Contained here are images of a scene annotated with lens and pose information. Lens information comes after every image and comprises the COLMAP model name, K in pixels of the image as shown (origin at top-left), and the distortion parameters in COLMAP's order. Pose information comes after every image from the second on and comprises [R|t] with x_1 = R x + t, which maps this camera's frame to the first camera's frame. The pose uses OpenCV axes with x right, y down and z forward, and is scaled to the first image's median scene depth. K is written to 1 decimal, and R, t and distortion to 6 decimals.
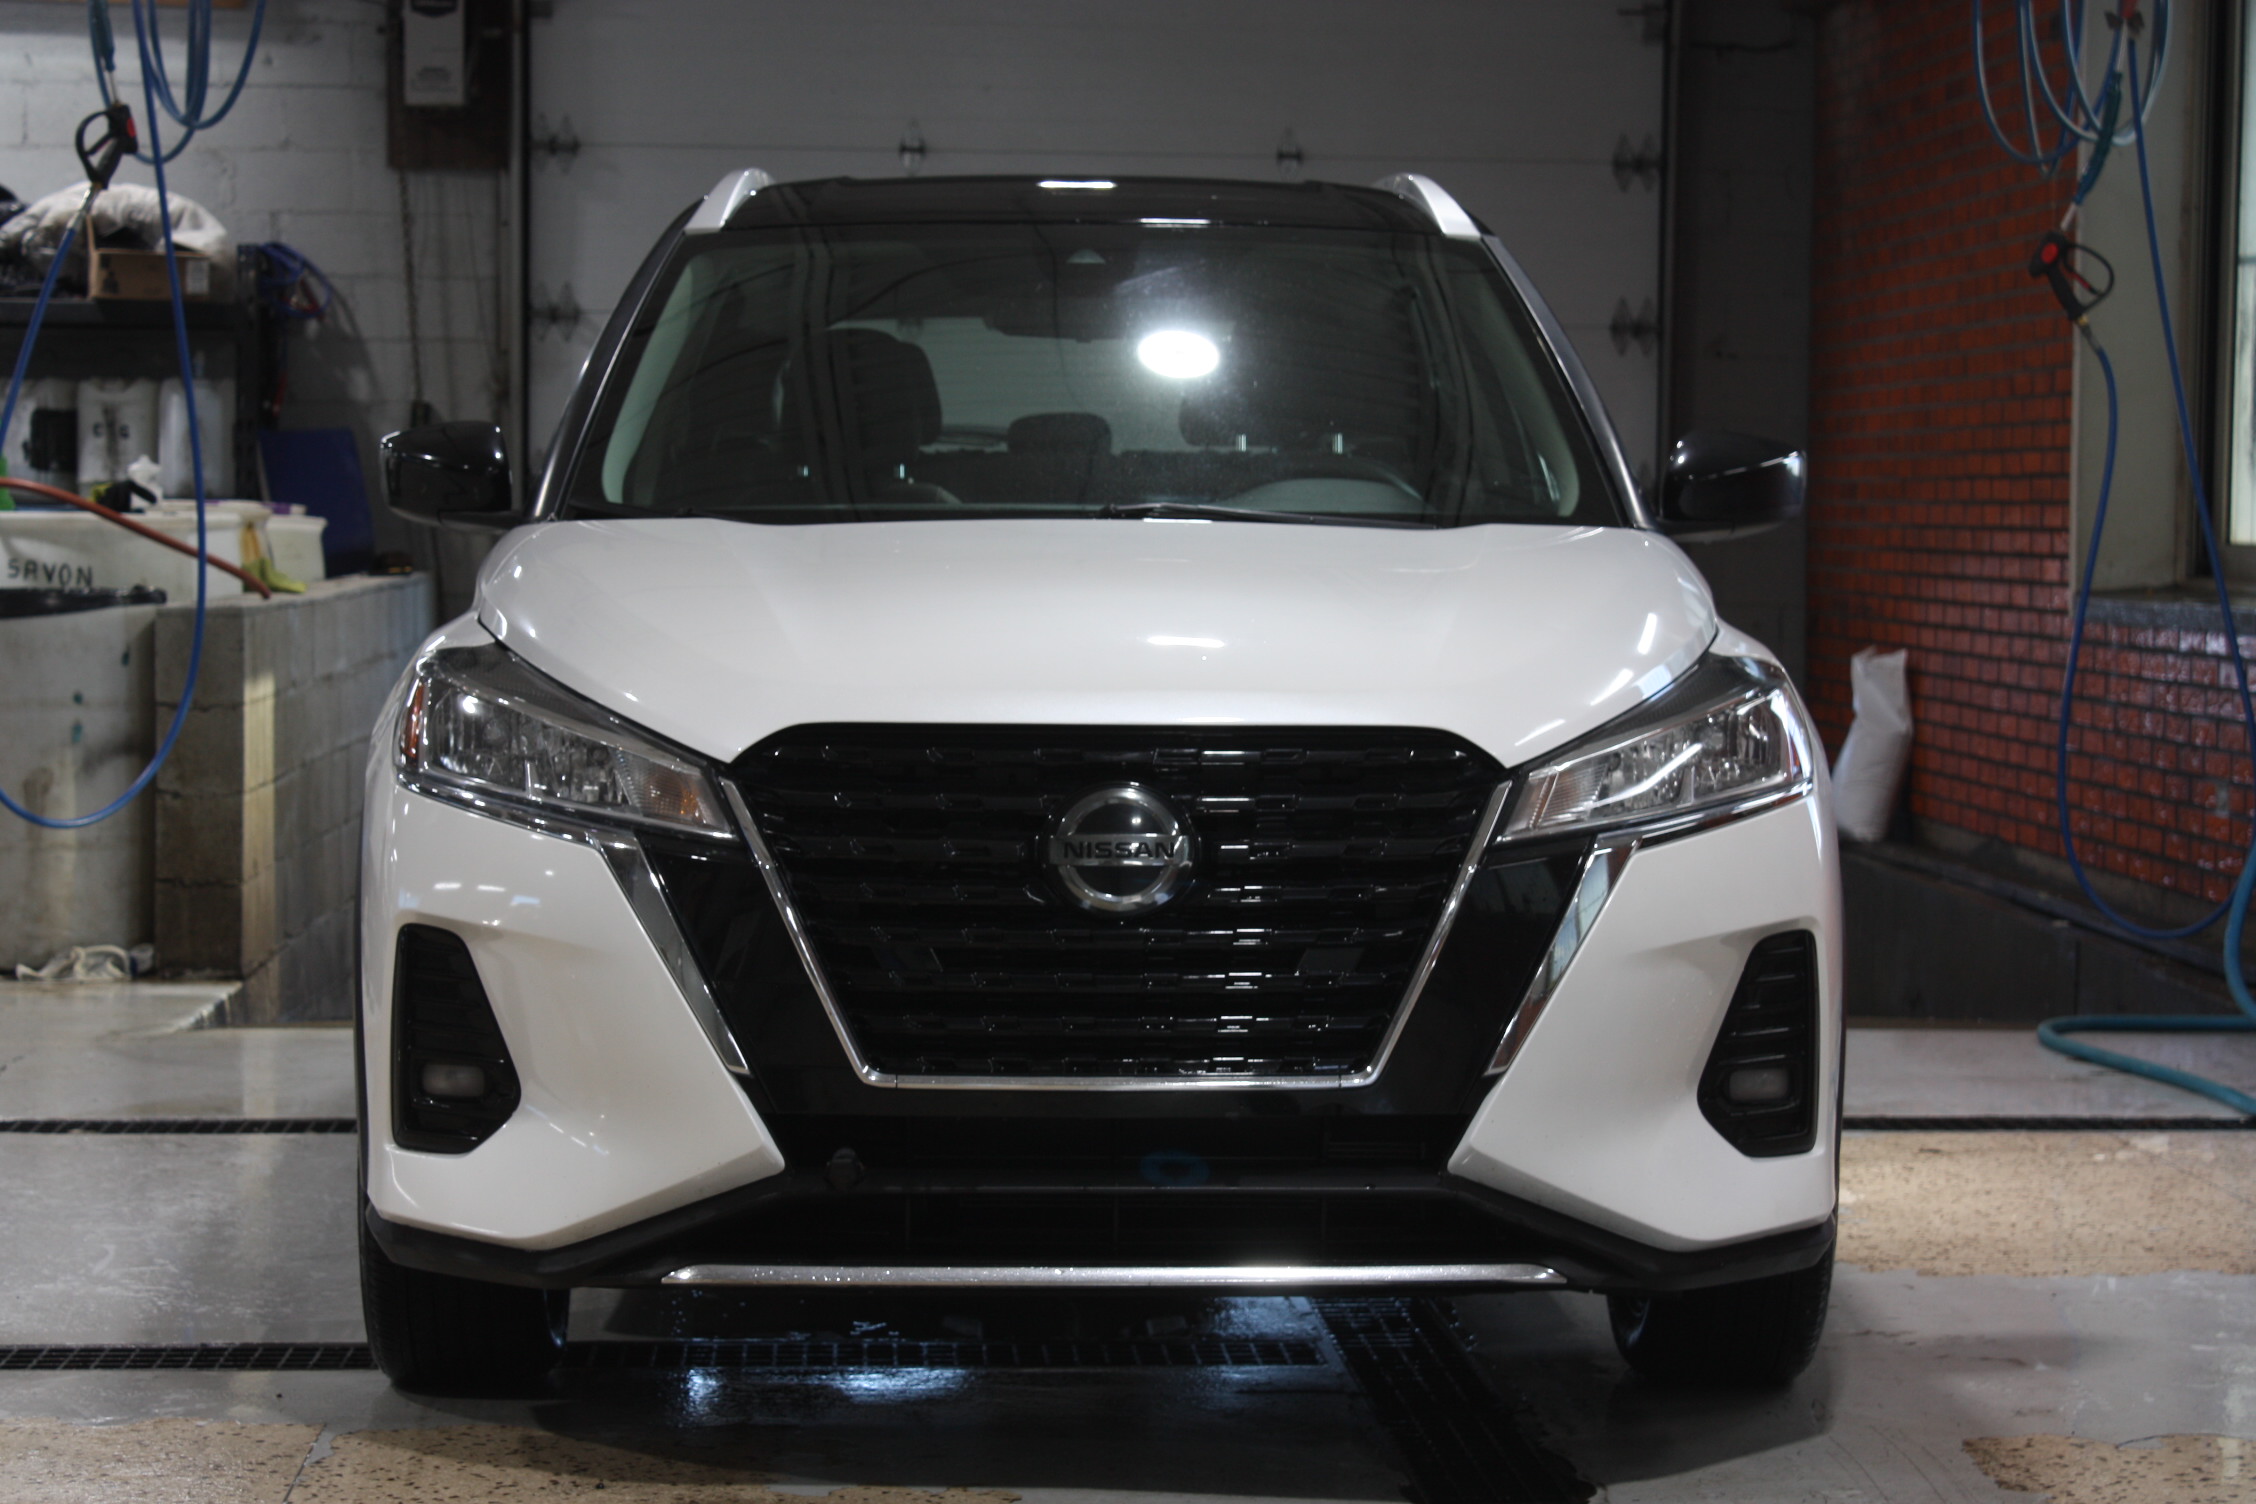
lens RADIAL K [[4985.2, 0, 1128.0], [0, 4985.2, 752.0], [0, 0, 1]] dist [-0.007191, -0.121865]
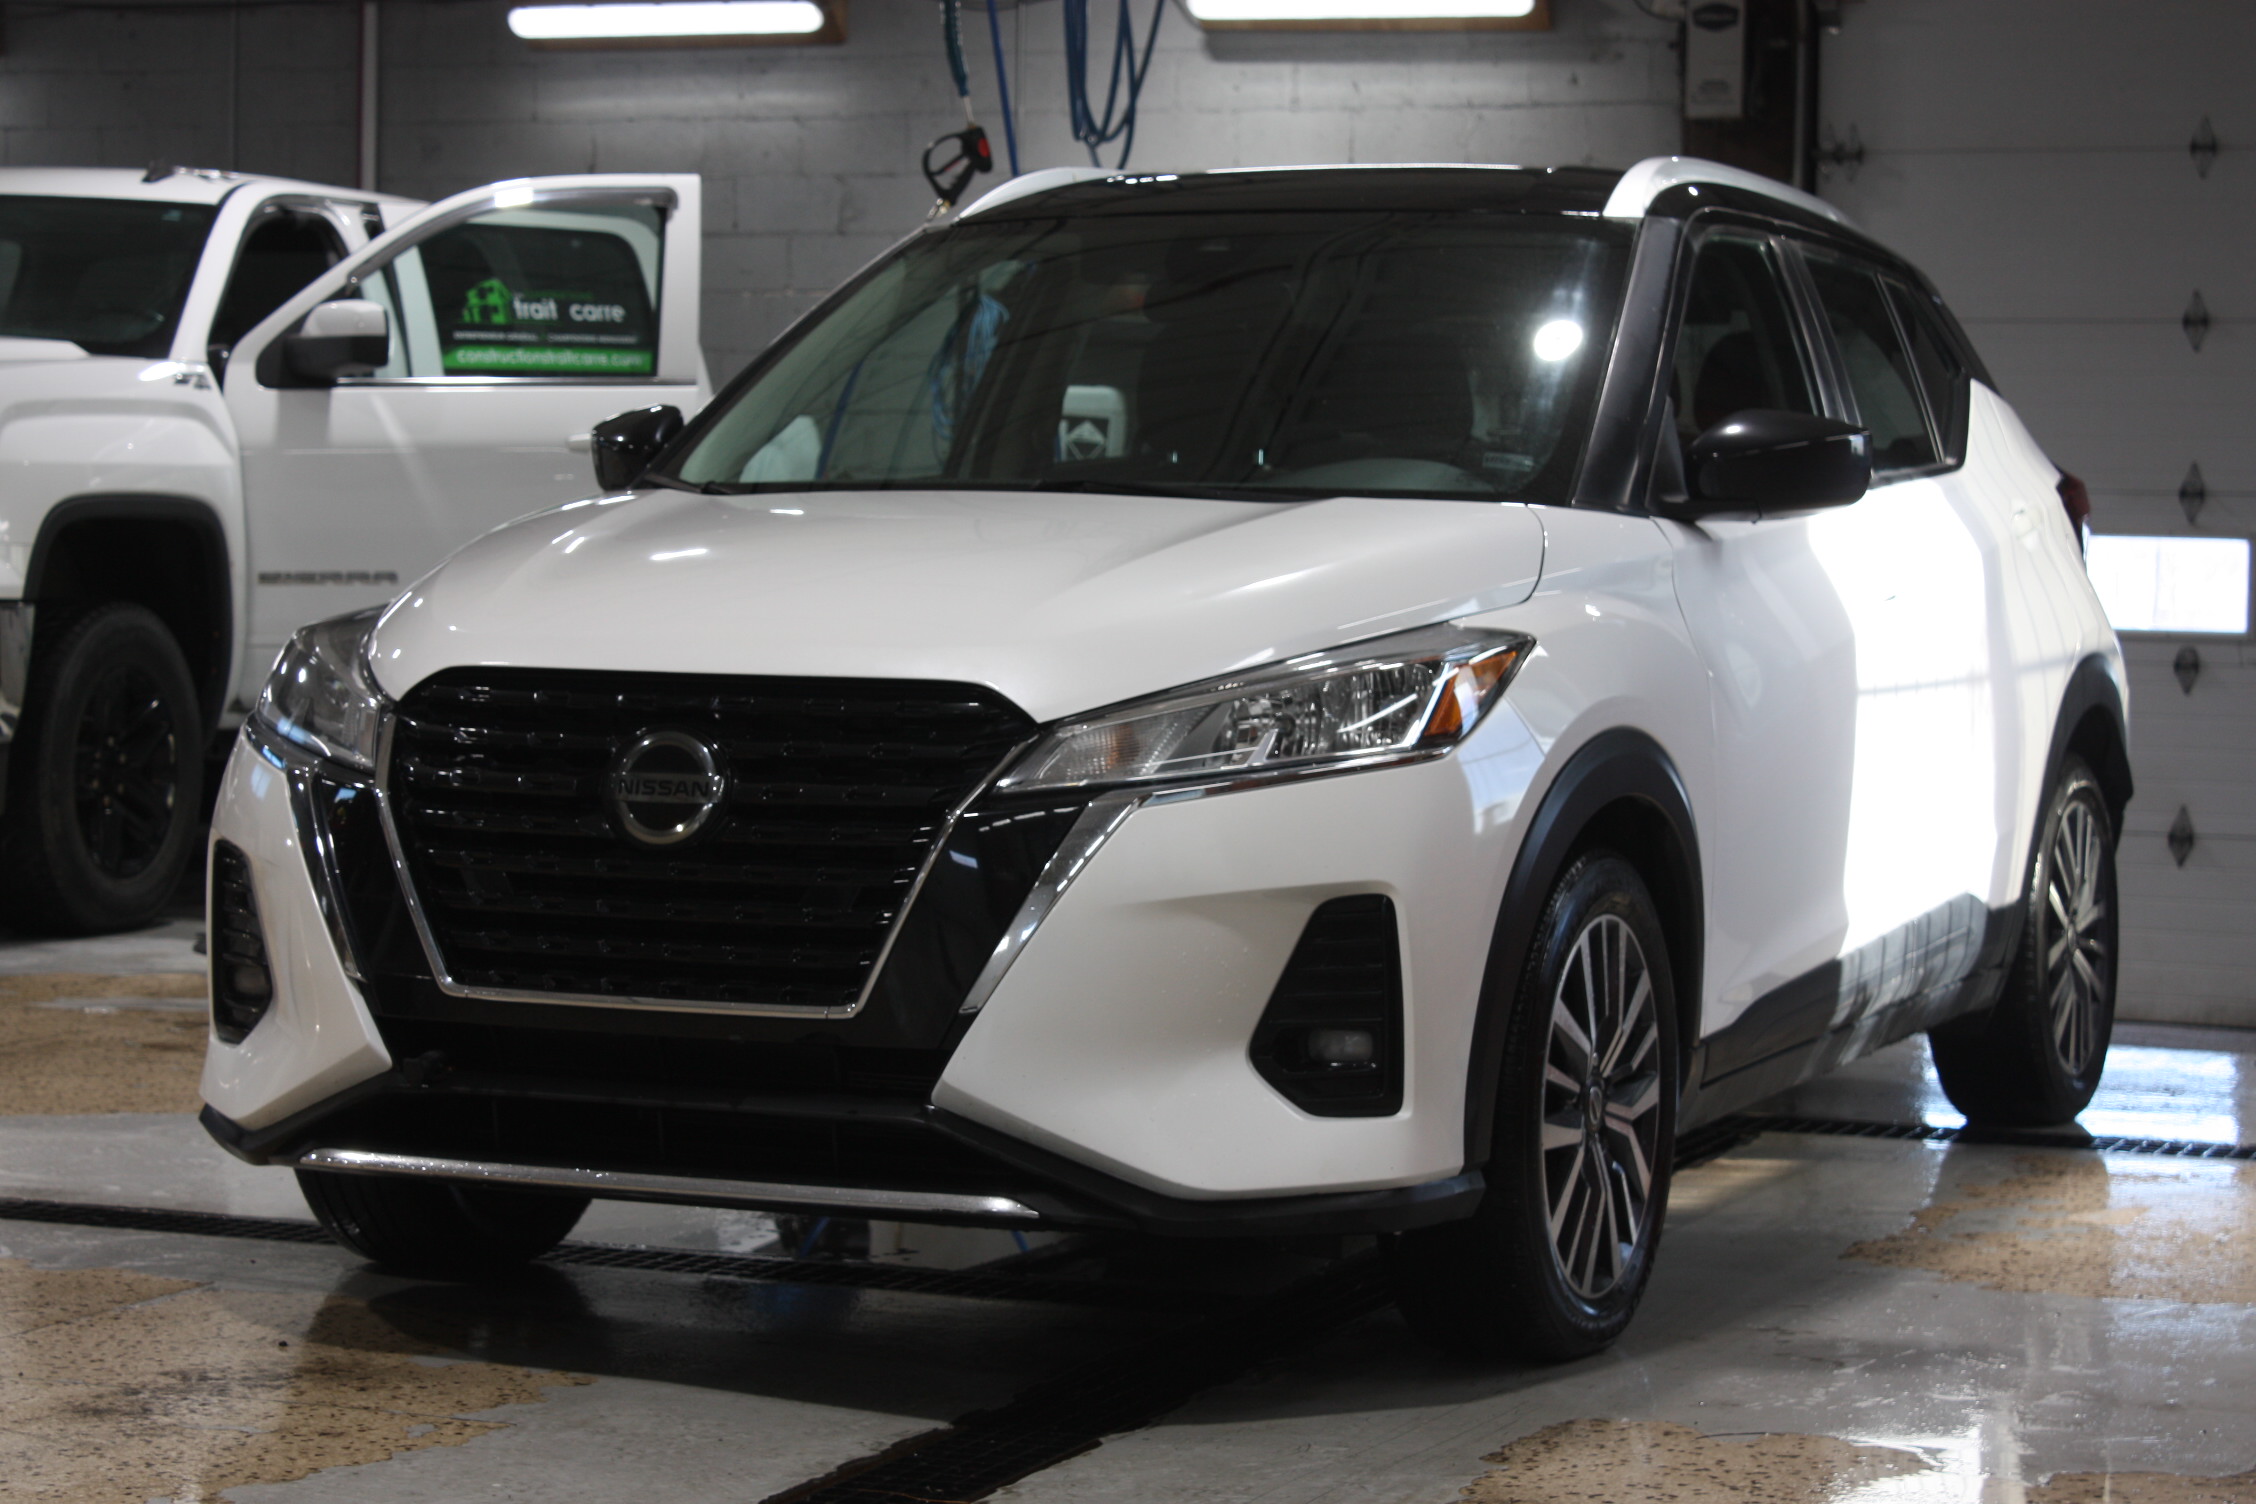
lens RADIAL K [[5000.7, 0, 1128.0], [0, 5000.7, 752.0], [0, 0, 1]] dist [0.599666, -9.681478]
pose [[0.884795, 0.025929, -0.465258, 0.563394], [-0.029563, 0.999563, -0.000516, 0.009046], [0.465041, 0.014212, 0.885175, 0.078991]]
